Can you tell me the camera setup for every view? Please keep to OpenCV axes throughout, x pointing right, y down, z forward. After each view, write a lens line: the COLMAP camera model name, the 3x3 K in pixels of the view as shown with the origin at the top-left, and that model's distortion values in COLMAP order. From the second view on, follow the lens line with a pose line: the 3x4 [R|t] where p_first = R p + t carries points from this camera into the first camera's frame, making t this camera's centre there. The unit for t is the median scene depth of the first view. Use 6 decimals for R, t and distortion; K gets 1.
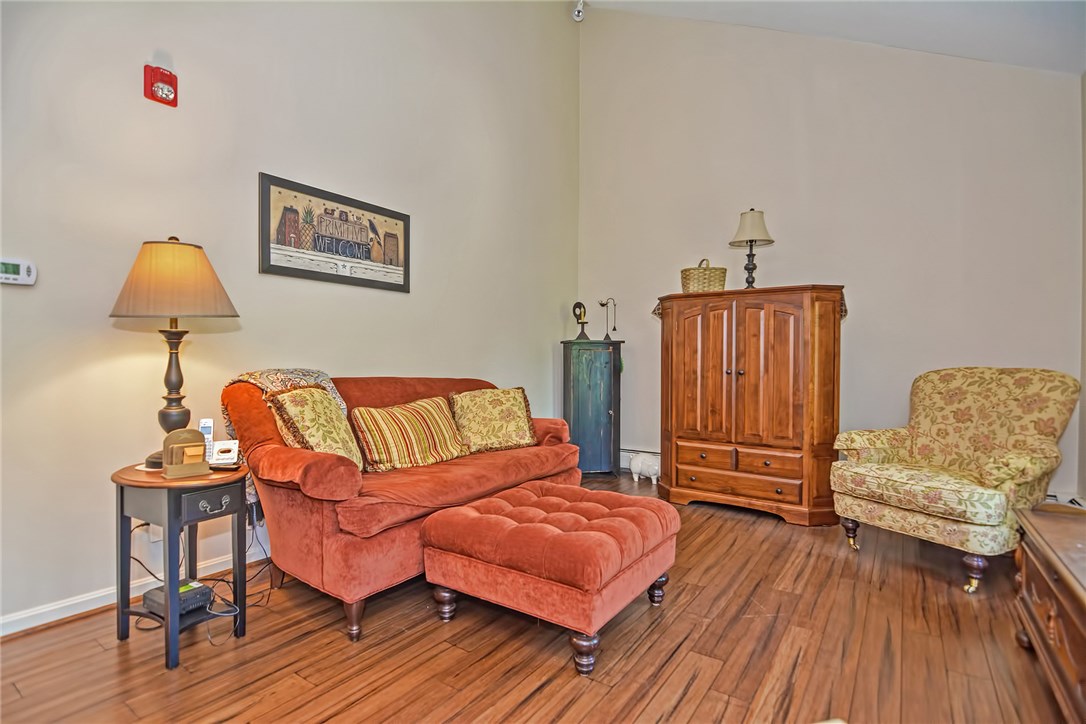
lens RADIAL K [[531.0, 0, 543.0], [0, 531.0, 362.0], [0, 0, 1]] dist [-0.022446, -0.001302]
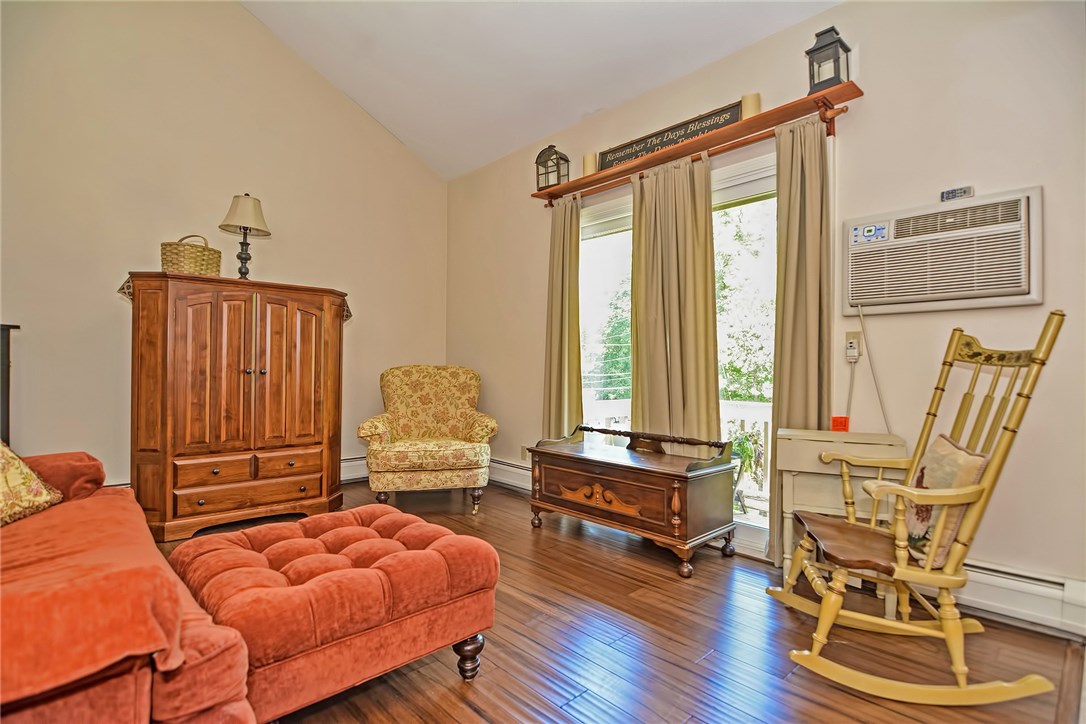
lens RADIAL K [[531.0, 0, 543.0], [0, 531.0, 362.0], [0, 0, 1]] dist [-0.022446, -0.001302]
pose [[0.192374, 0.003169, 0.981317, -0.461313], [-0.005284, 0.999984, -0.002193, 0.002490], [-0.981307, -0.004763, 0.192388, 0.362825]]
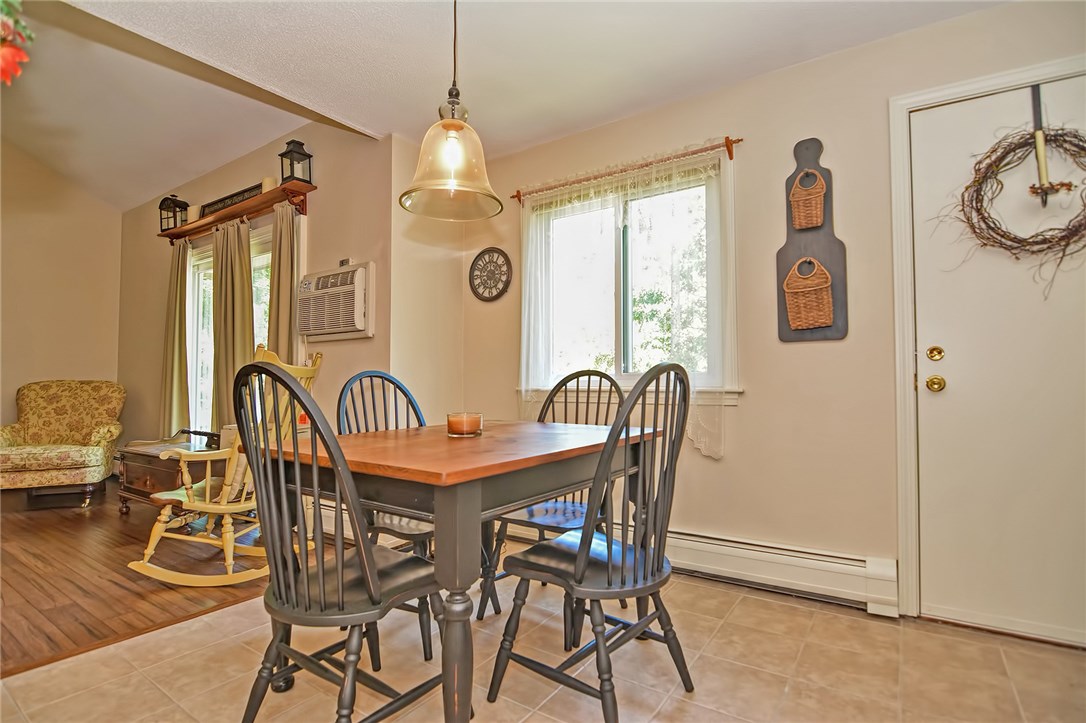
lens RADIAL K [[542.2, 0, 543.0], [0, 542.2, 361.5], [0, 0, 1]] dist [-0.023825, -0.000973]
pose [[-0.033116, 0.024479, 0.999152, -0.740424], [0.004877, 0.999692, -0.024331, -0.000258], [-0.999440, 0.004067, -0.033225, -0.351080]]
